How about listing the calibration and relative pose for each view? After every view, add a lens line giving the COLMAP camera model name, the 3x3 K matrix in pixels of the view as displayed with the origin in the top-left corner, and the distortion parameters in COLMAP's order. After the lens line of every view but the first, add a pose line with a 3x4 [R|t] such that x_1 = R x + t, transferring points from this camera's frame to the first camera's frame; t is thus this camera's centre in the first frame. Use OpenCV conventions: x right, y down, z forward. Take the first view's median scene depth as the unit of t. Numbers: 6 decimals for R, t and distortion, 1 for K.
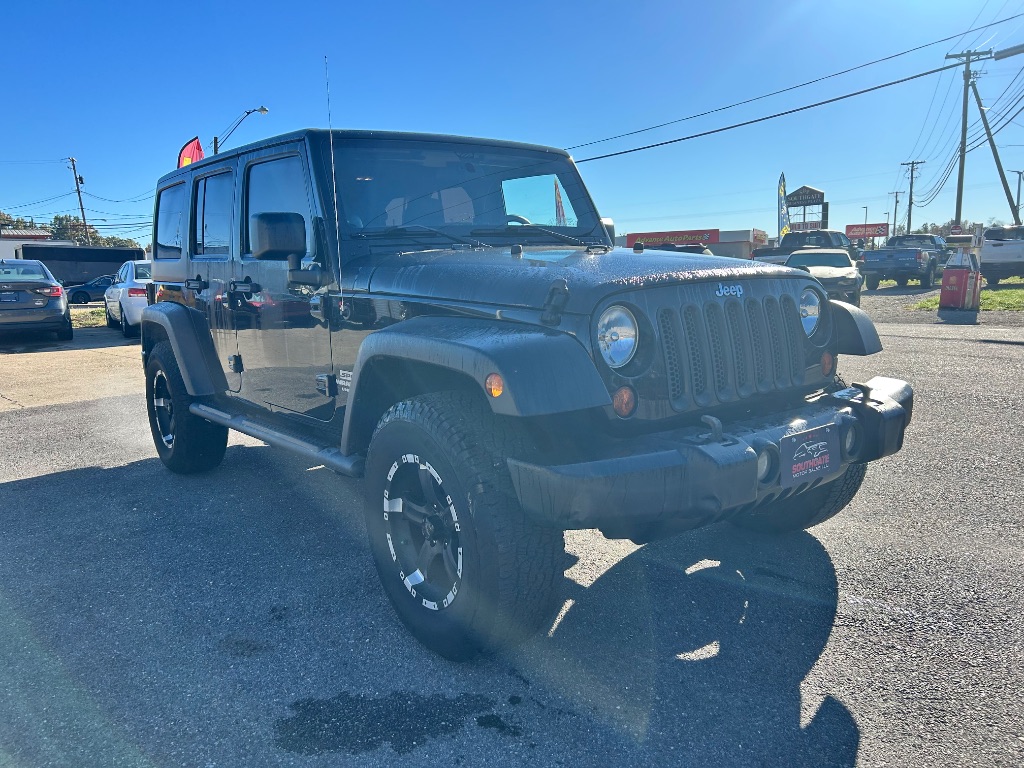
lens RADIAL K [[767.9, 0, 487.1], [0, 767.9, 399.5], [0, 0, 1]] dist [0.035443, -0.036405]
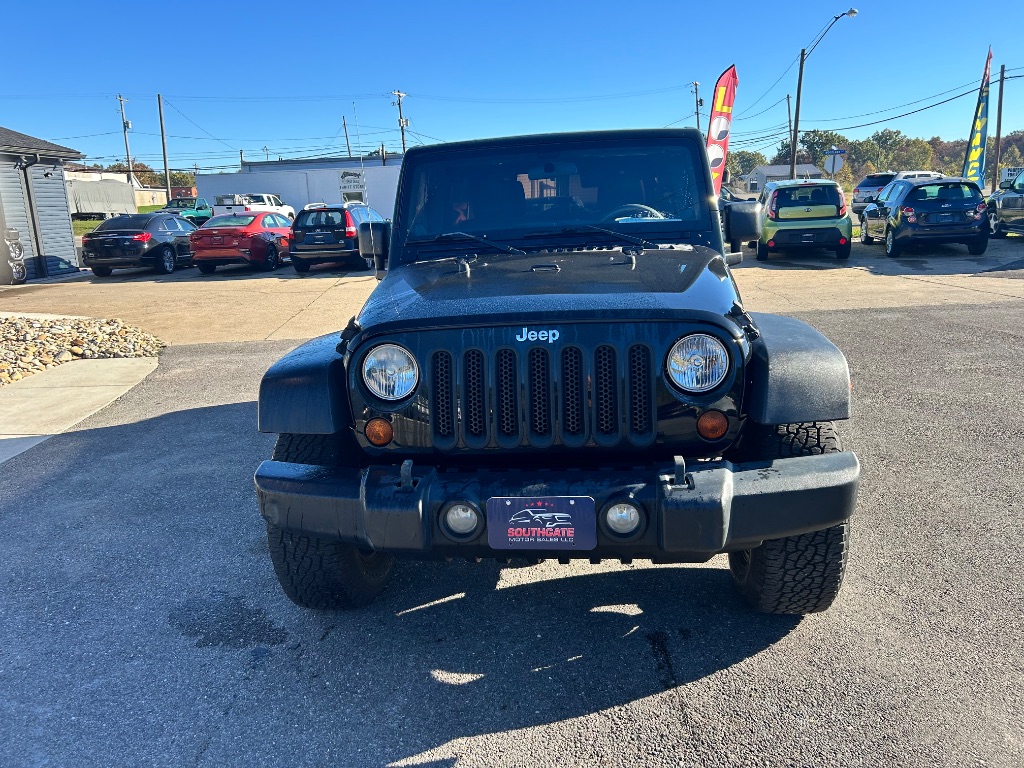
lens RADIAL K [[767.9, 0, 501.1], [0, 767.9, 374.8], [0, 0, 1]] dist [0.035443, -0.036405]
pose [[0.731070, 0.140920, -0.667591, 0.969348], [-0.085176, 0.989634, 0.115624, -0.208565], [0.676965, -0.027666, 0.735495, 0.277054]]
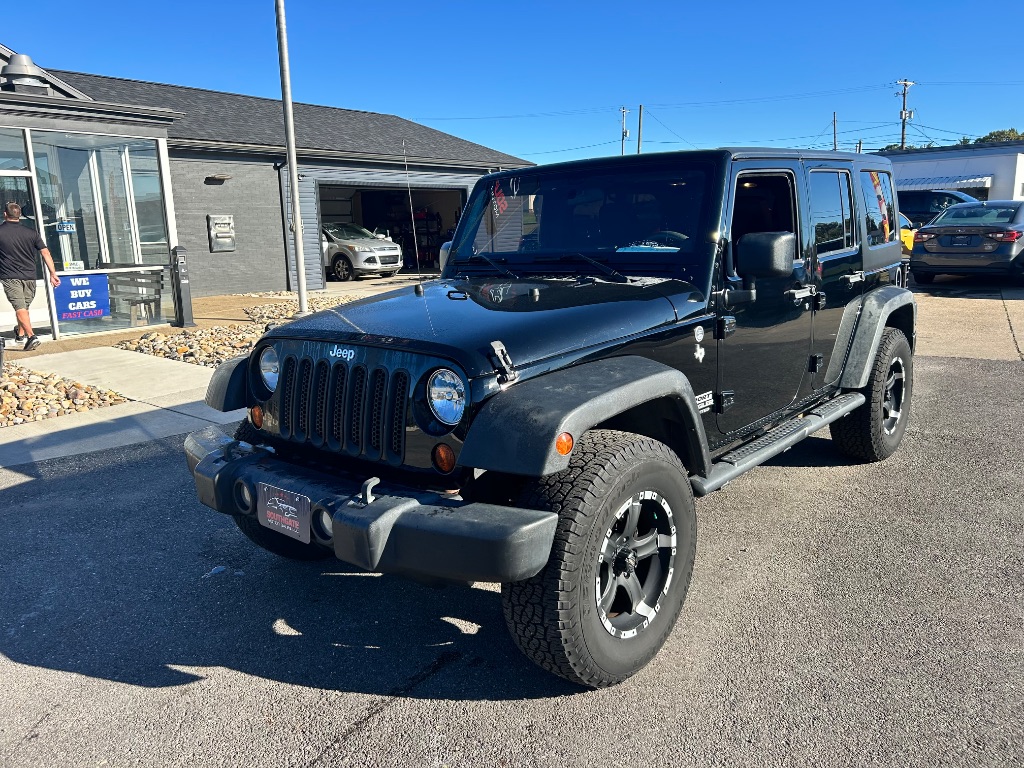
lens RADIAL K [[767.9, 0, 512.9], [0, 767.9, 387.4], [0, 0, 1]] dist [0.035443, -0.036405]
pose [[0.219688, 0.219784, -0.950490, 1.475661], [-0.130579, 0.972150, 0.194612, -0.352529], [0.966792, 0.081360, 0.242269, 1.019814]]
